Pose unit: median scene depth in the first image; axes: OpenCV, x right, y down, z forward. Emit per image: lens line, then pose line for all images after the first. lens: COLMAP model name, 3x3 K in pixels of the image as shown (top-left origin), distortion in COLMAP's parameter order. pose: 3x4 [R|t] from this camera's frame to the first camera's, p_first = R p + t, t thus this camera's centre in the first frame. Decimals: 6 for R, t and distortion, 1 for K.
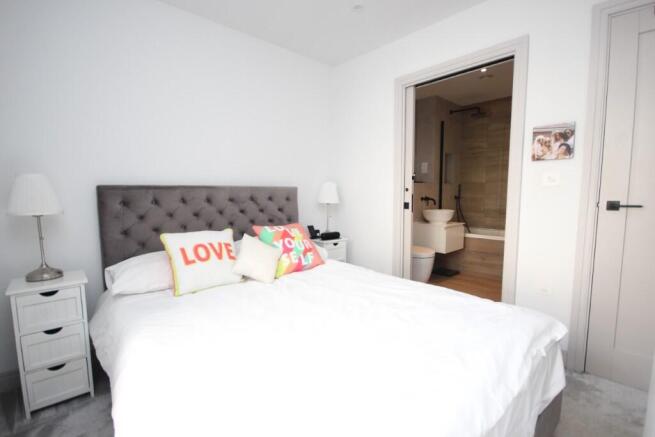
lens RADIAL K [[303.8, 0, 327.5], [0, 303.8, 218.5], [0, 0, 1]] dist [-0.001194, -0.000084]
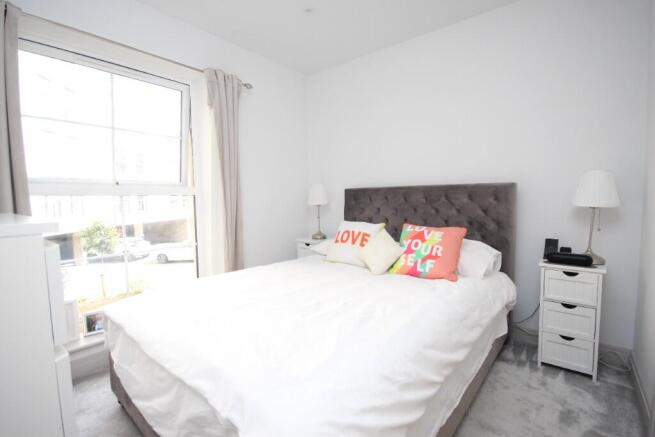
lens RADIAL K [[297.0, 0, 374.2], [0, 297.0, 216.0], [0, 0, 1]] dist [0.000669, 0.000023]
pose [[0.217859, 0.074478, -0.973134, 0.745831], [-0.058195, 0.996301, 0.063222, -0.060471], [0.974244, 0.042858, 0.221388, 0.662660]]
